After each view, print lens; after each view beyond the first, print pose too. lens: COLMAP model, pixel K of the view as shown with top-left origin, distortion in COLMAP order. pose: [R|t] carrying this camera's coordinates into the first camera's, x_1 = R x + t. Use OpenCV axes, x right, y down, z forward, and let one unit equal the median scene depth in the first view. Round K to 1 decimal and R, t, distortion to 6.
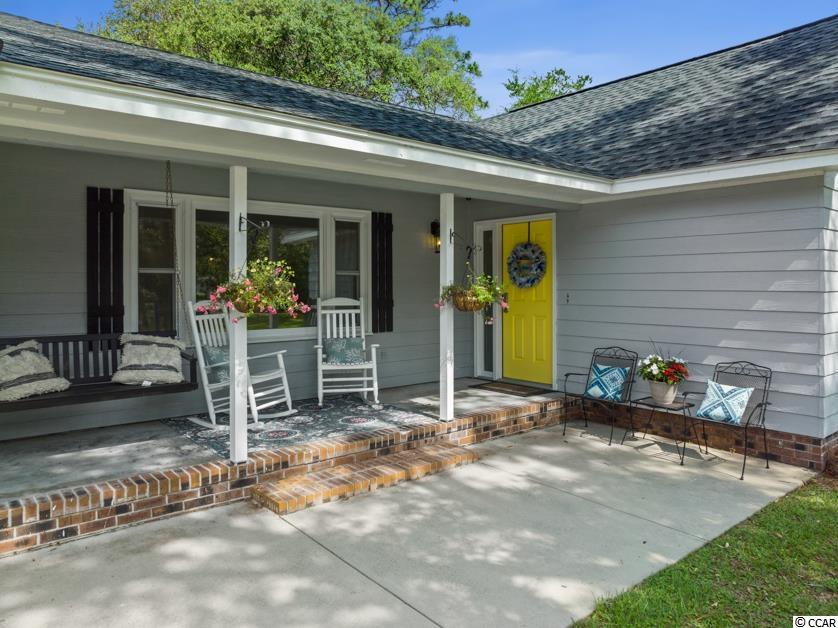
lens RADIAL K [[592.5, 0, 422.3], [0, 592.5, 291.5], [0, 0, 1]] dist [-0.006174, -0.001393]
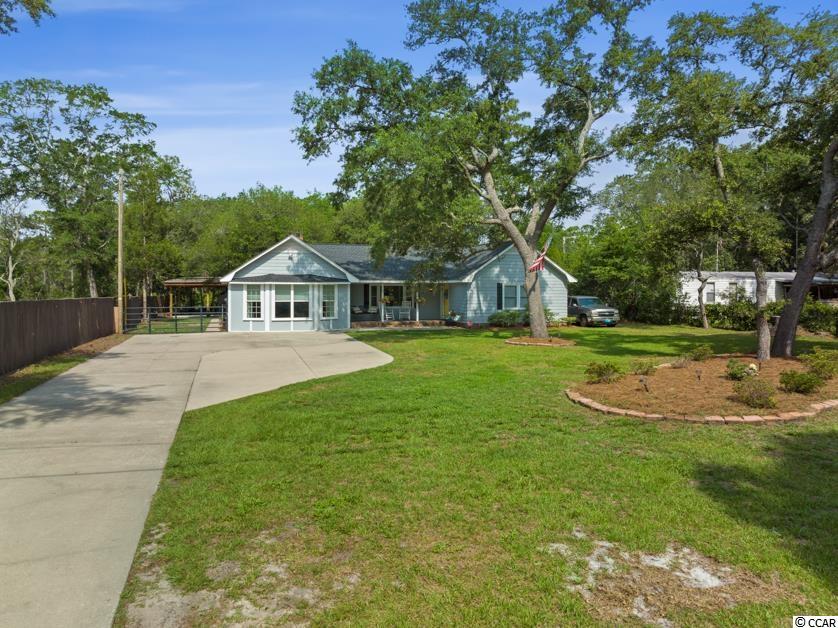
lens RADIAL K [[592.5, 0, 422.3], [0, 592.5, 291.5], [0, 0, 1]] dist [-0.006174, -0.001393]
pose [[0.930017, 0.001560, -0.367513, 2.166831], [-0.005285, 0.999944, -0.009131, -0.031385], [0.367478, 0.010434, 0.929974, -4.316322]]
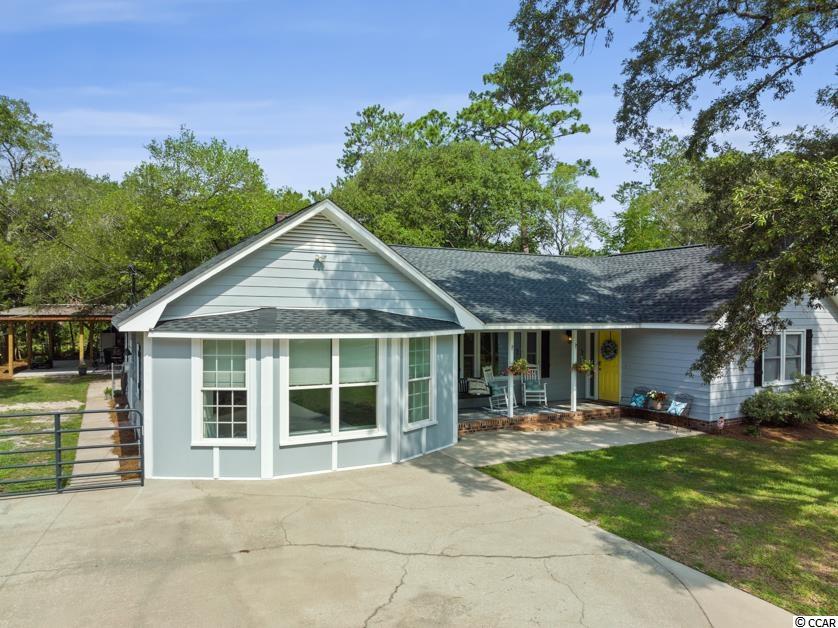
lens RADIAL K [[593.3, 0, 417.8], [0, 593.3, 327.3], [0, 0, 1]] dist [-0.022654, -0.001850]
pose [[0.978832, 0.010398, -0.204402, -0.102139], [-0.008650, 0.999918, 0.009445, -0.184690], [0.204483, -0.007477, 0.978842, -1.739439]]
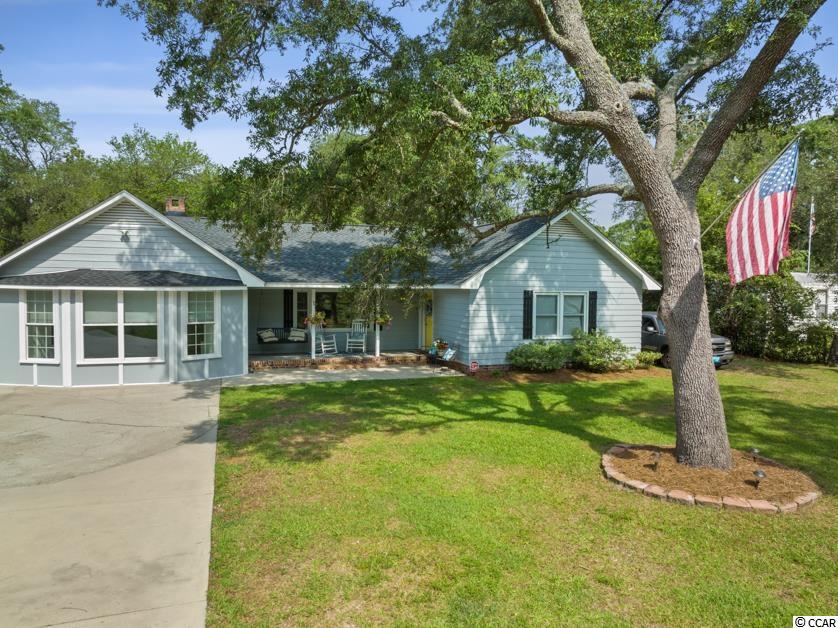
lens RADIAL K [[588.4, 0, 419.0], [0, 588.4, 314.0], [0, 0, 1]] dist [-0.034479, 0.000201]
pose [[0.941990, 0.027319, -0.334526, 1.295563], [-0.016015, 0.999205, 0.036504, -0.143555], [0.335258, -0.029029, 0.941679, -1.935930]]
